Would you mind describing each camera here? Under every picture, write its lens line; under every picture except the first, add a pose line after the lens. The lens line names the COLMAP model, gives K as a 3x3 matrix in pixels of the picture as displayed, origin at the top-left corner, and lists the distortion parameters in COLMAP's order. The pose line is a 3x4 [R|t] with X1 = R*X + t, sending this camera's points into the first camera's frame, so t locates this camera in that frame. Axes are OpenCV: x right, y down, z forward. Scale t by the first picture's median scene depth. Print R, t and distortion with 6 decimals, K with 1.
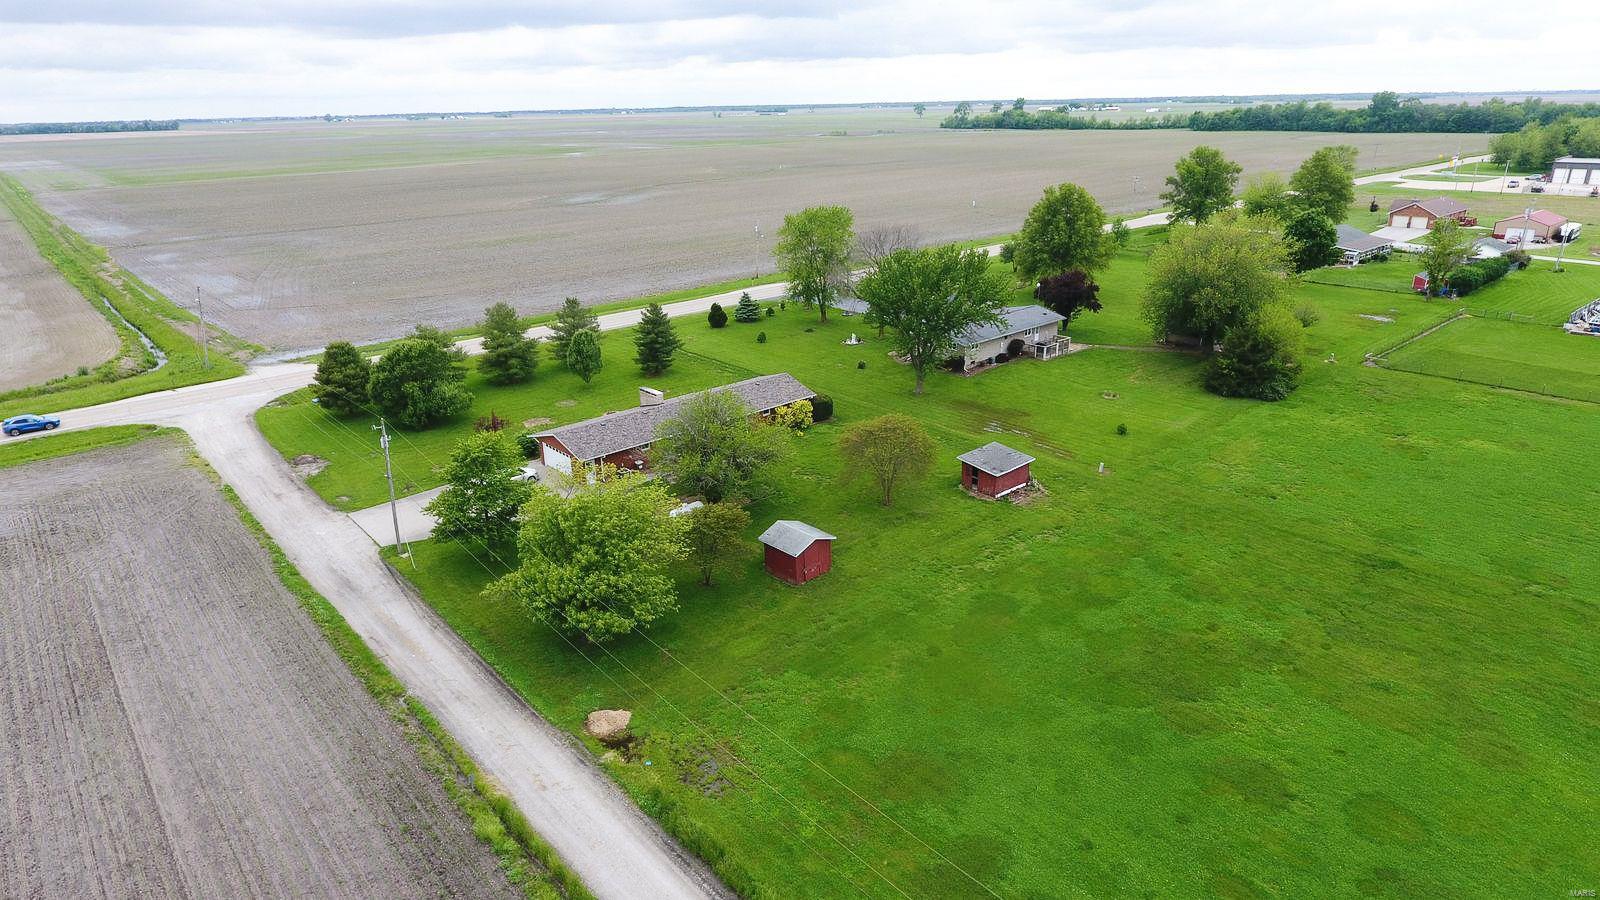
lens RADIAL K [[930.0, 0, 802.8], [0, 930.0, 456.6], [0, 0, 1]] dist [-0.003337, -0.000494]
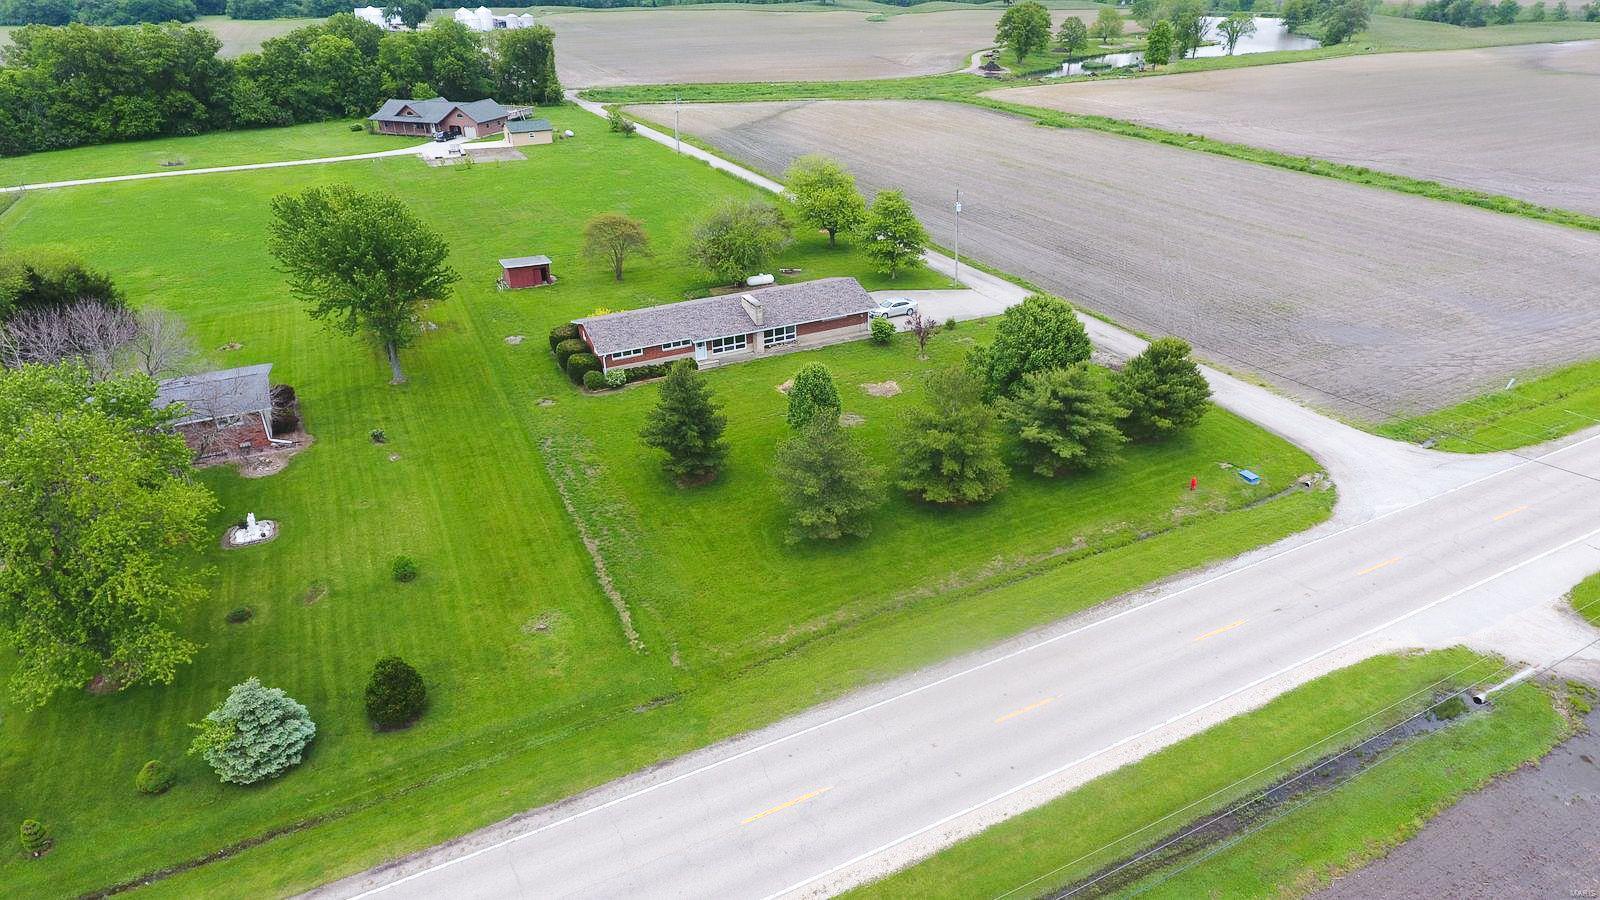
lens RADIAL K [[947.7, 0, 800.0], [0, 947.7, 450.0], [0, 0, 1]] dist [-0.002345, 0.000265]
pose [[-0.962414, -0.099045, 0.252881, -0.542192], [0.123822, 0.668703, 0.733147, -0.772714], [-0.241717, 0.736903, -0.631305, 1.997186]]
